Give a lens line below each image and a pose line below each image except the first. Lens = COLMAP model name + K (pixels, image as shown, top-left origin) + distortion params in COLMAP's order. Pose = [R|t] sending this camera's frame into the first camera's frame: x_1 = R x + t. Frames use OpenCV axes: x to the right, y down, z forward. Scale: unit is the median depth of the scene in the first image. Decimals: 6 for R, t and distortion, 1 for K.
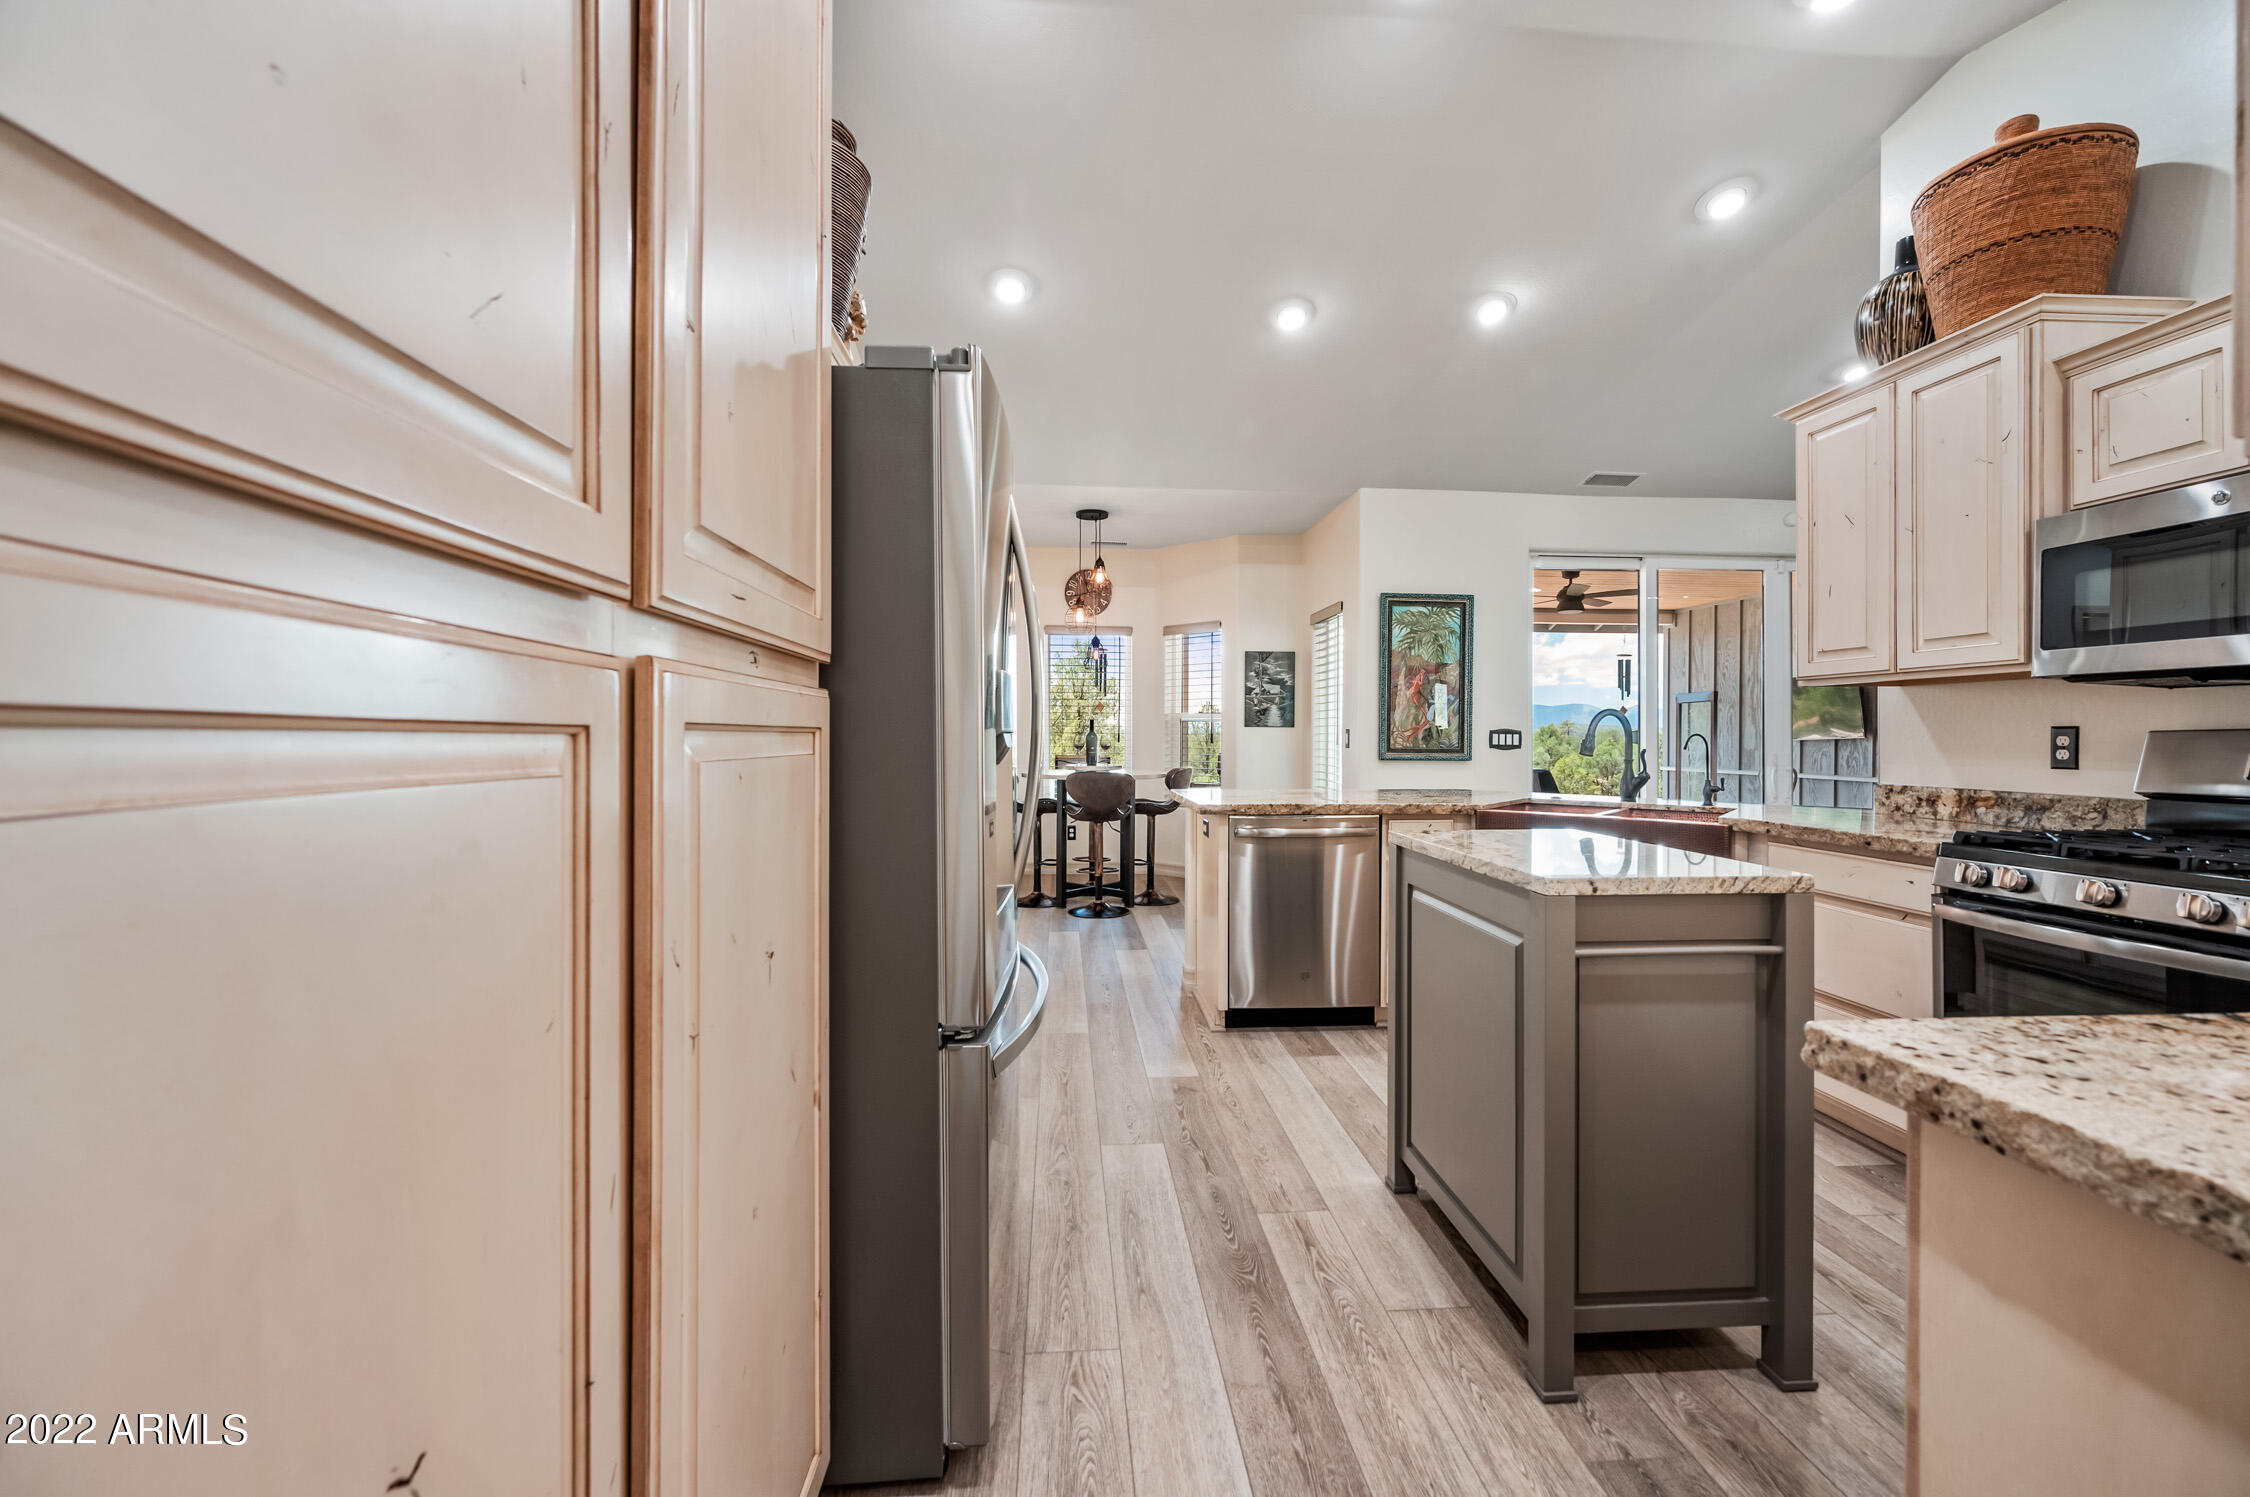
lens RADIAL K [[888.0, 0, 1127.5], [0, 888.0, 741.5], [0, 0, 1]] dist [-0.001611, 0.000207]
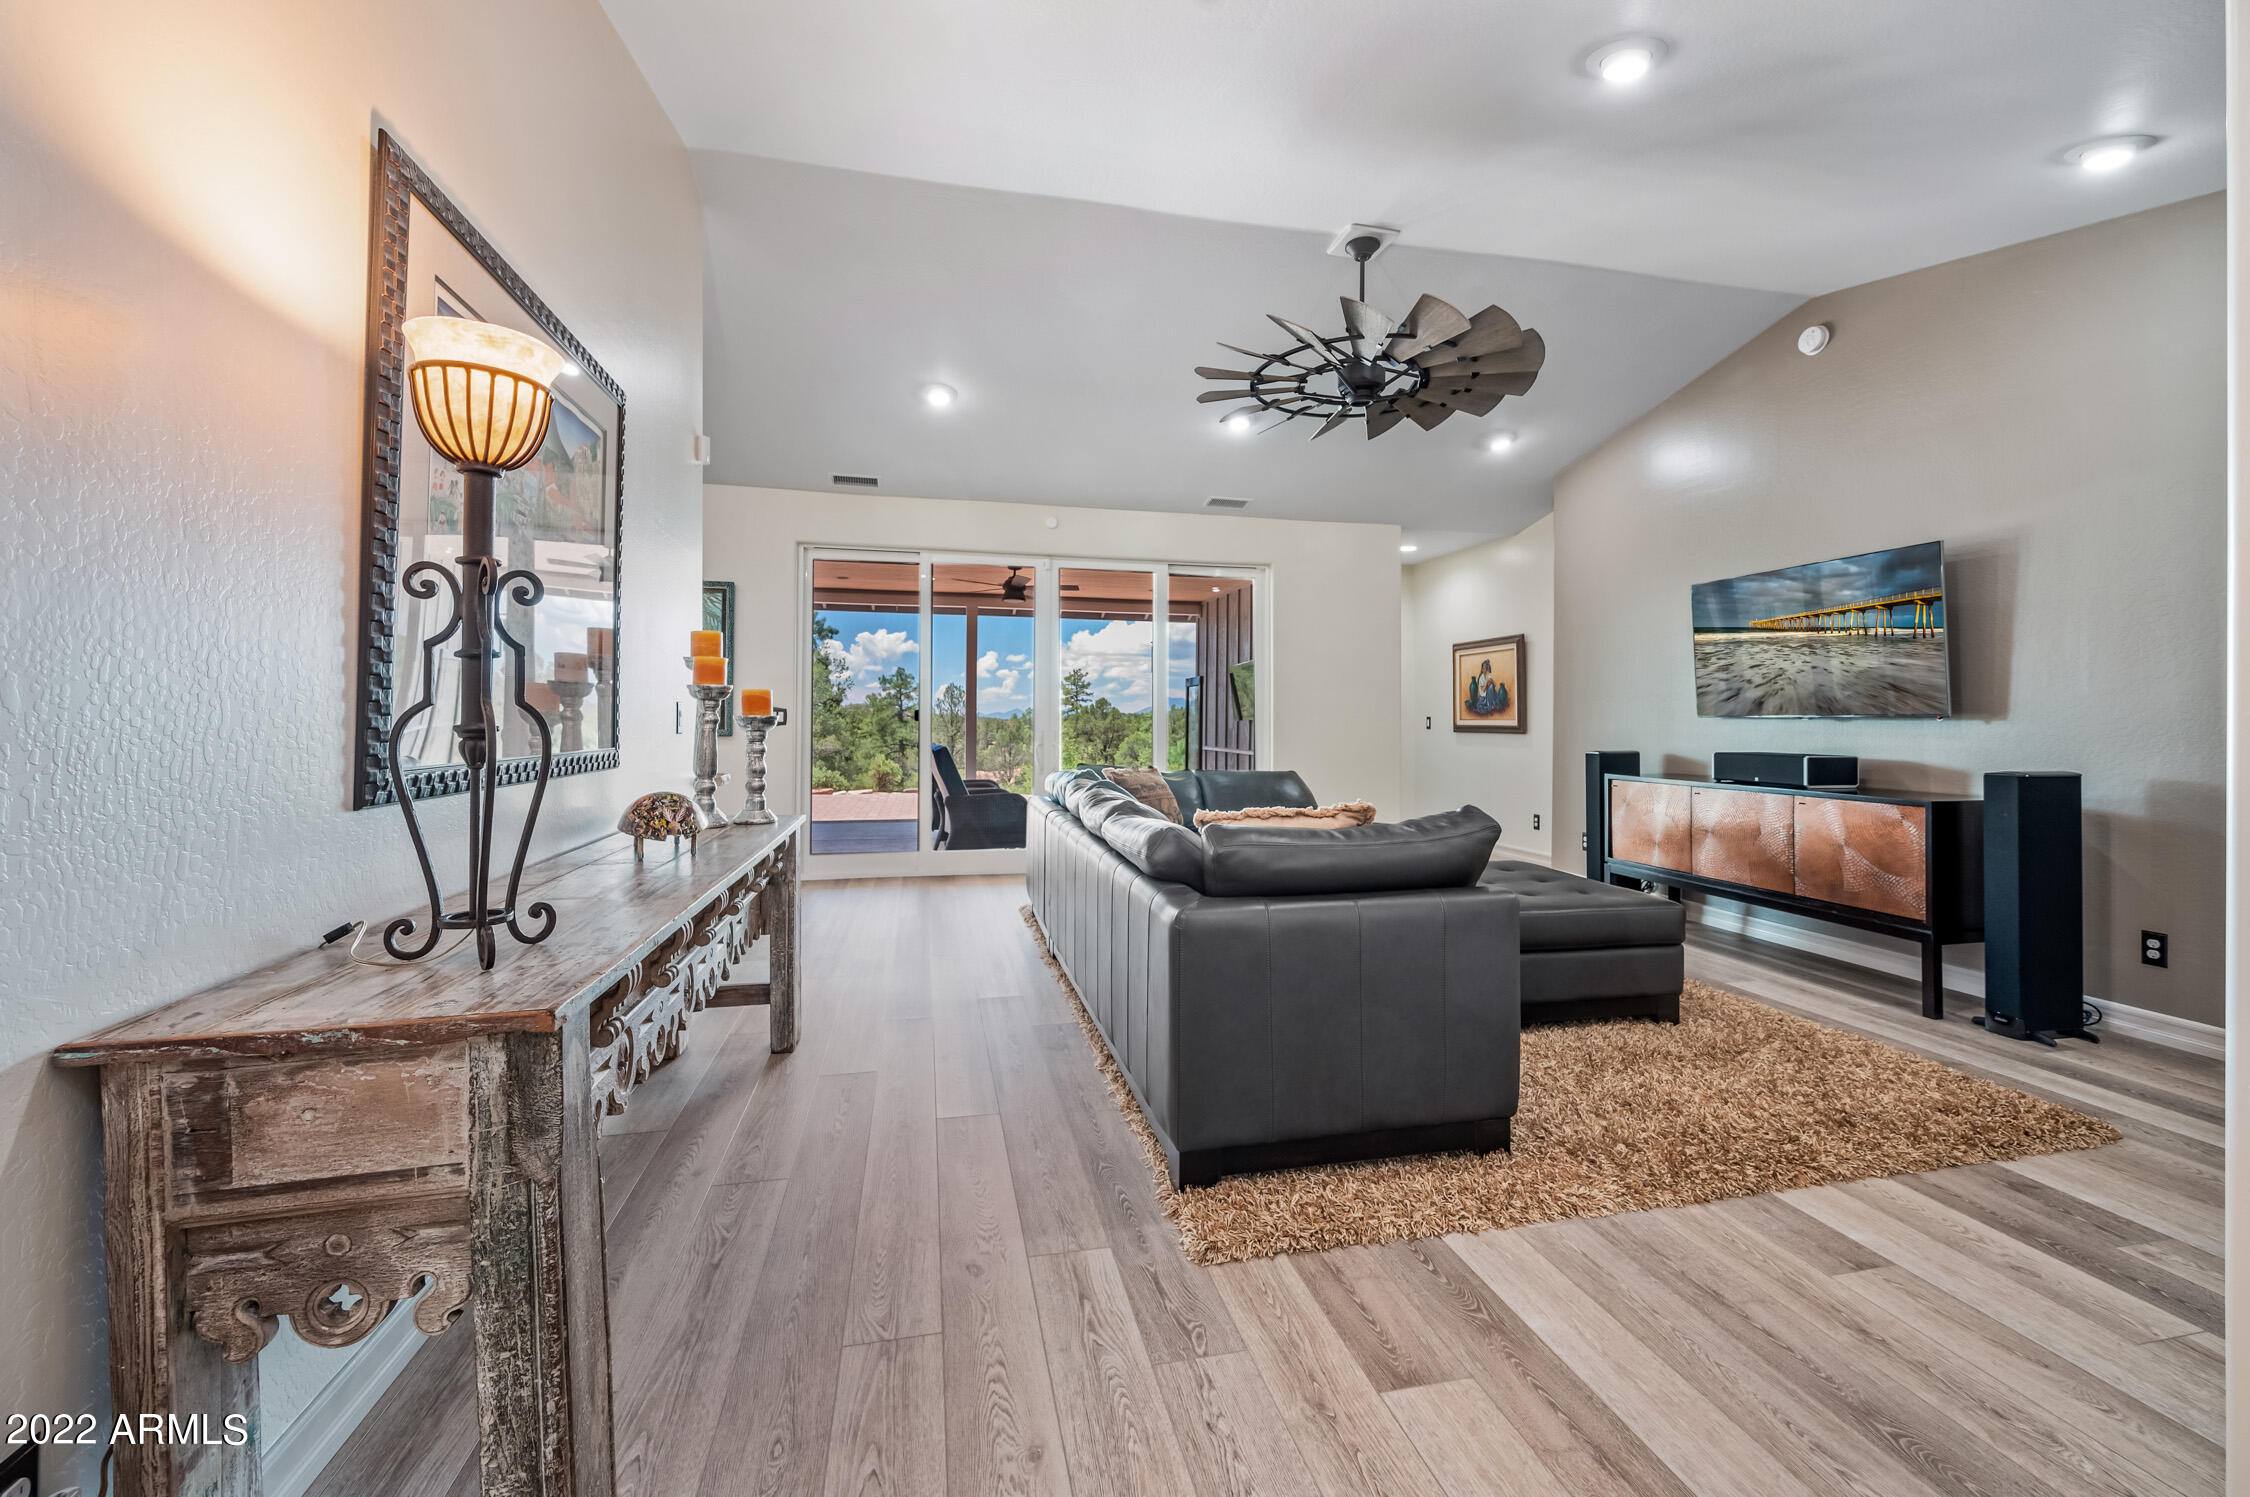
lens RADIAL K [[888.0, 0, 1120.4], [0, 888.0, 711.7], [0, 0, 1]] dist [-0.001611, 0.000207]
pose [[0.988053, 0.004648, 0.154045, 0.688290], [-0.002600, 0.999906, -0.013495, 0.005861], [-0.154093, 0.012934, 0.987972, -0.135148]]
